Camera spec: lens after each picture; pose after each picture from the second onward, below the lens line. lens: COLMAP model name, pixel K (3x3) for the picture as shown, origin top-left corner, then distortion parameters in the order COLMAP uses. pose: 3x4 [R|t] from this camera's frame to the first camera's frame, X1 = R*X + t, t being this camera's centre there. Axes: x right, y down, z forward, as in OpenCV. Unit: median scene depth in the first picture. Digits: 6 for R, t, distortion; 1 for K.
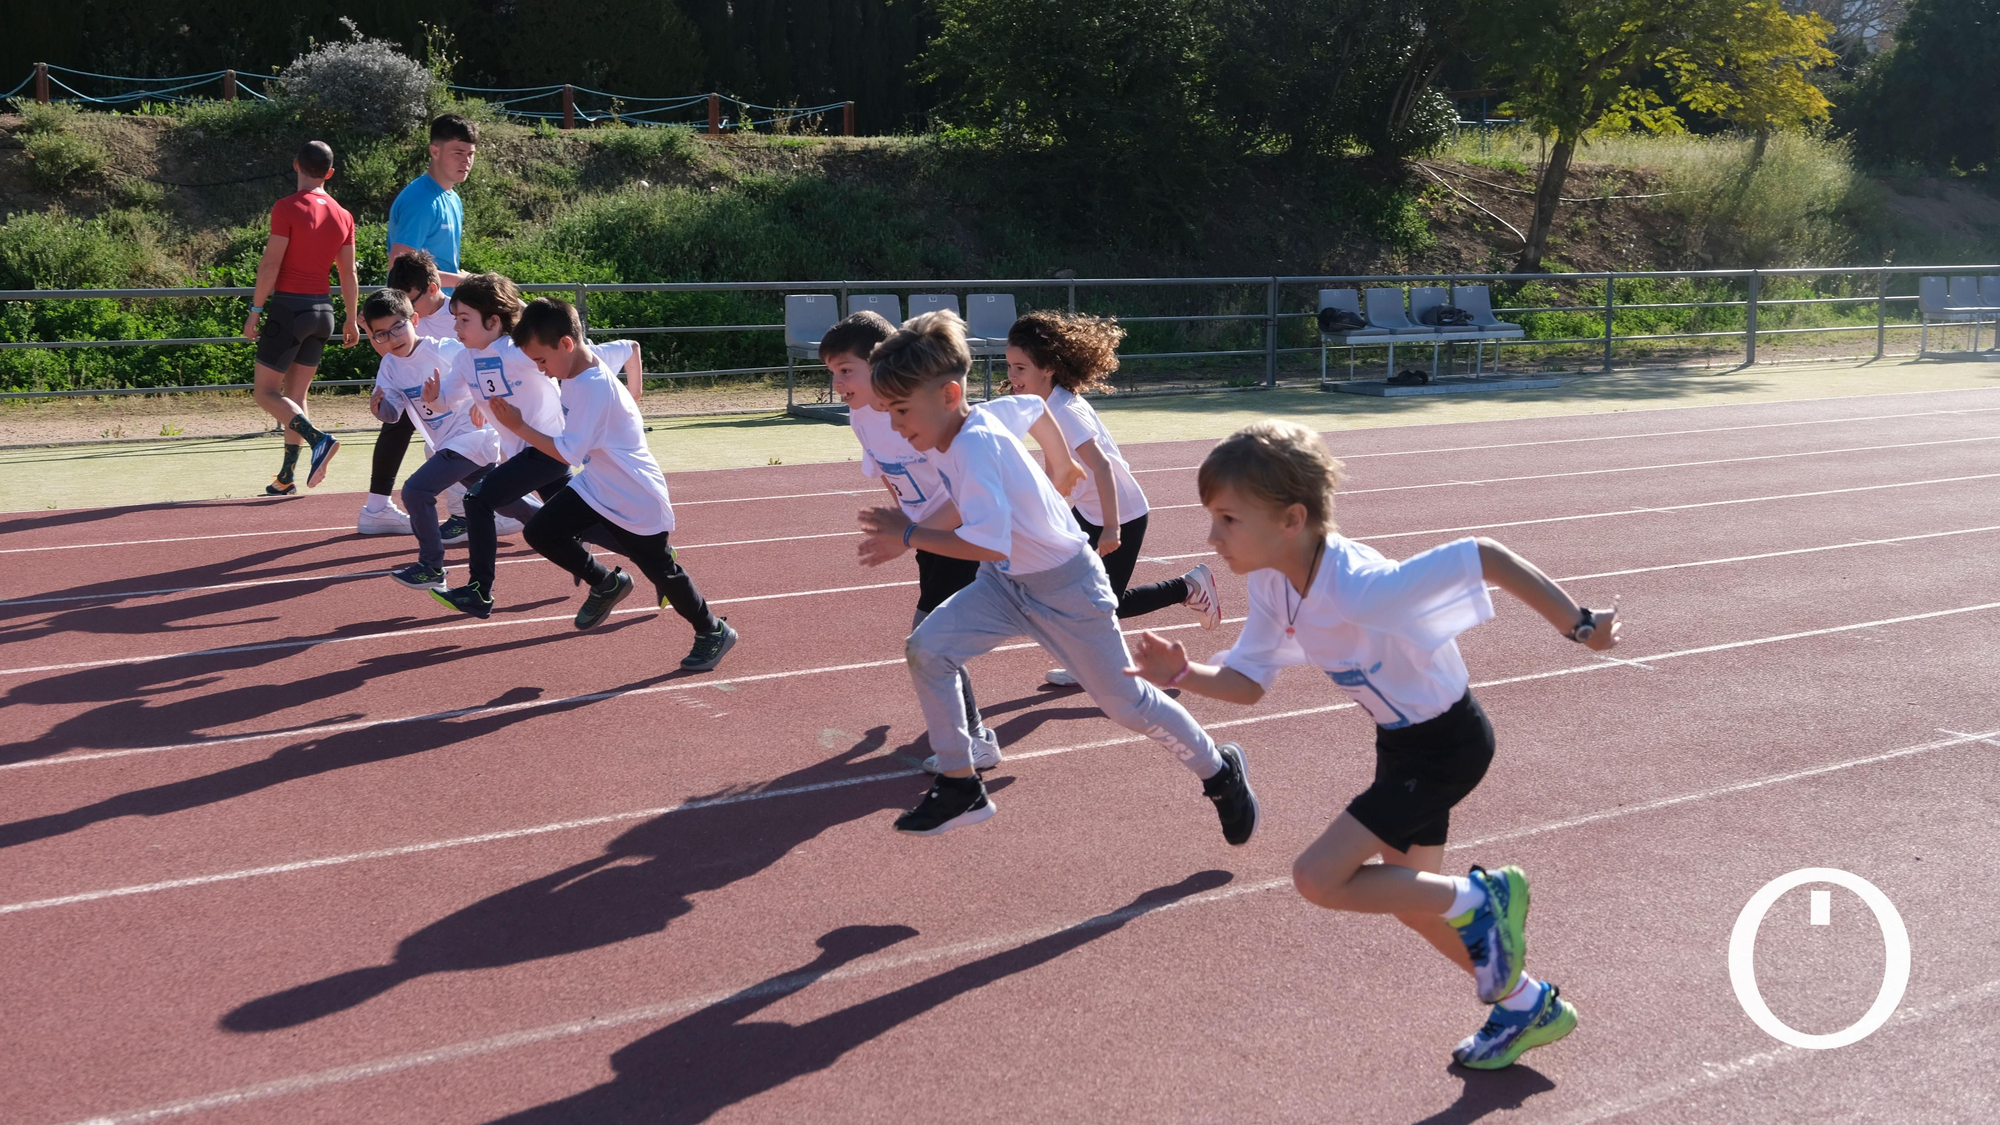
lens RADIAL K [[2225.7, 0, 1000.0], [0, 2225.7, 562.5], [0, 0, 1]] dist [-0.016254, 0.029363]
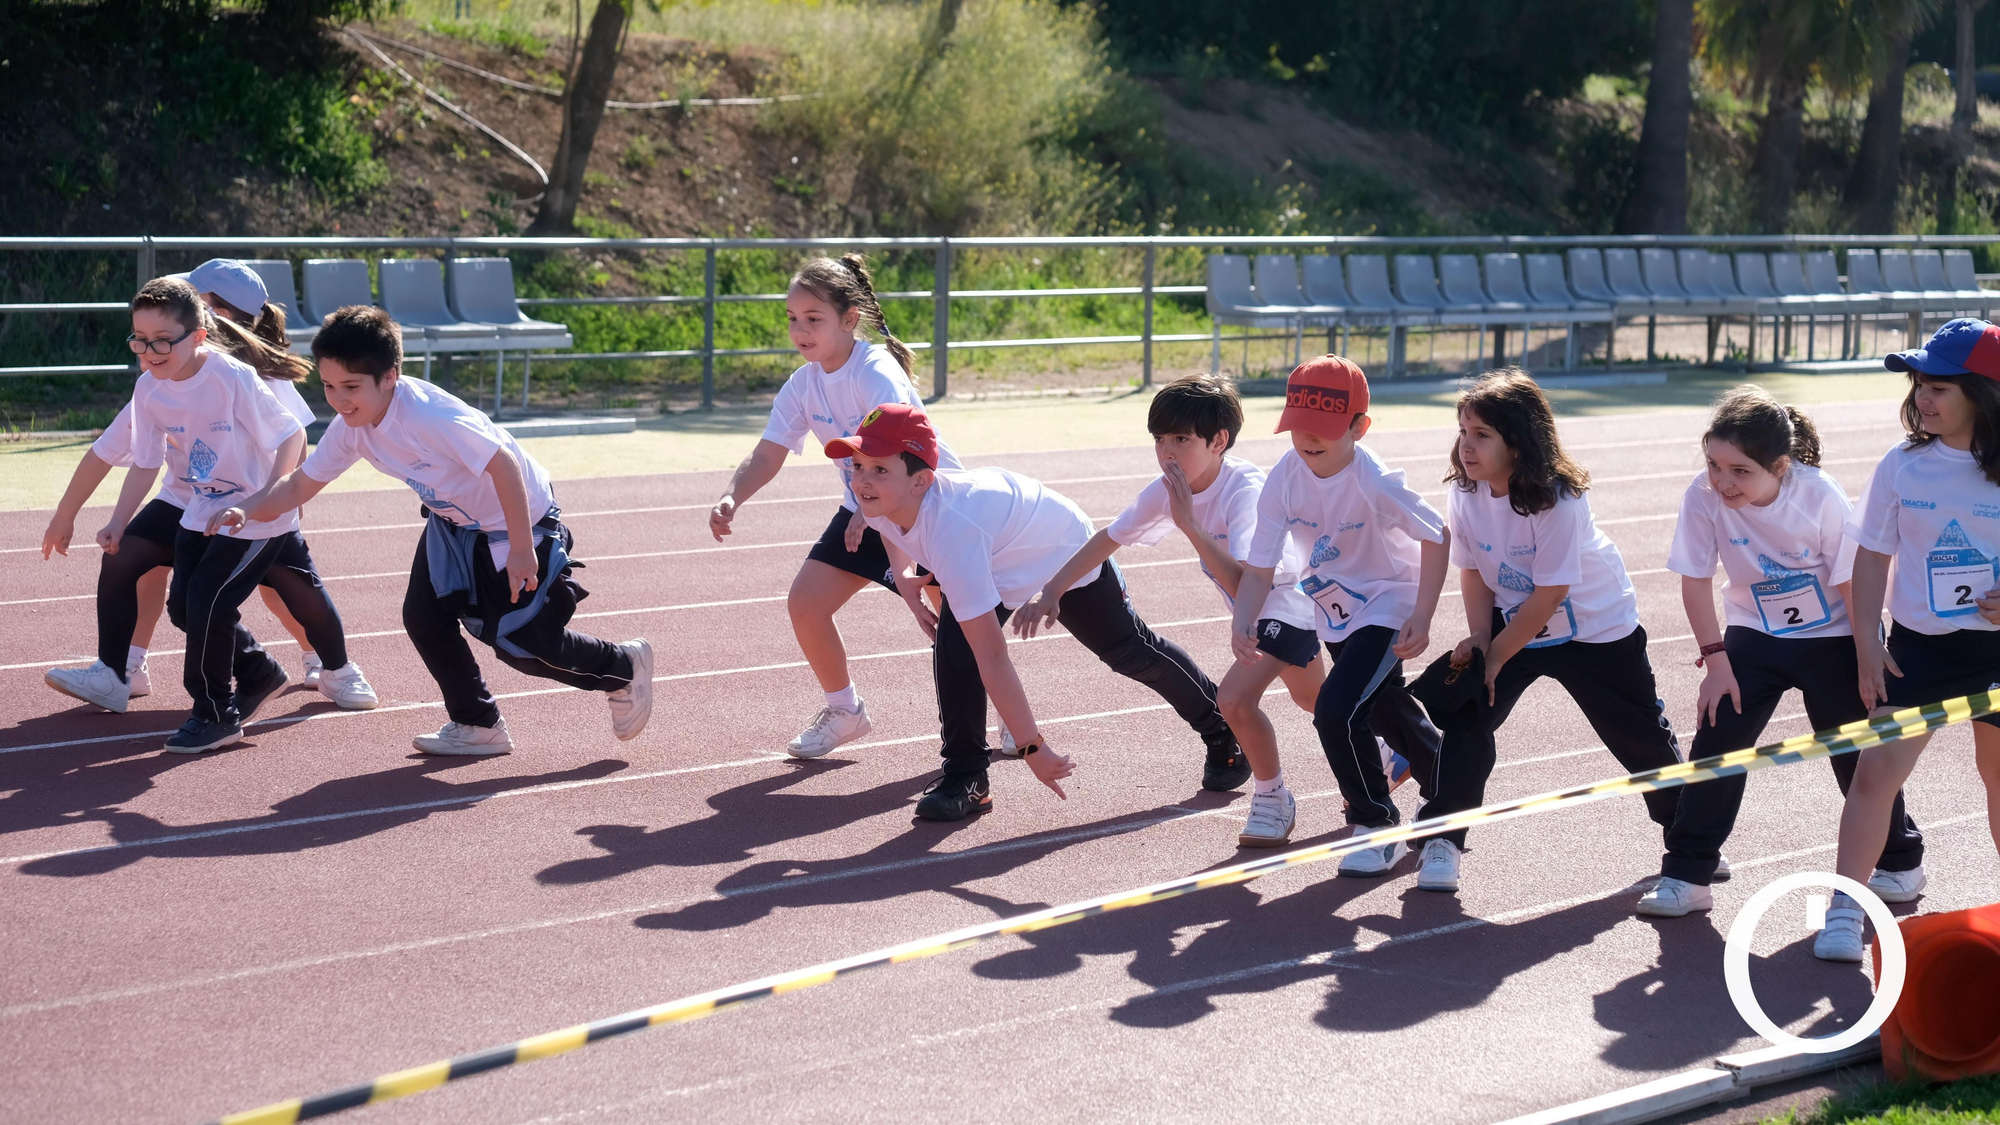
lens RADIAL K [[2225.7, 0, 1000.0], [0, 2225.7, 562.5], [0, 0, 1]] dist [-0.016254, 0.029363]
pose [[0.938514, -0.031064, 0.343841, 0.152208], [0.026410, 0.999485, 0.018210, -0.057759], [-0.344230, -0.008010, 0.938851, 0.452458]]
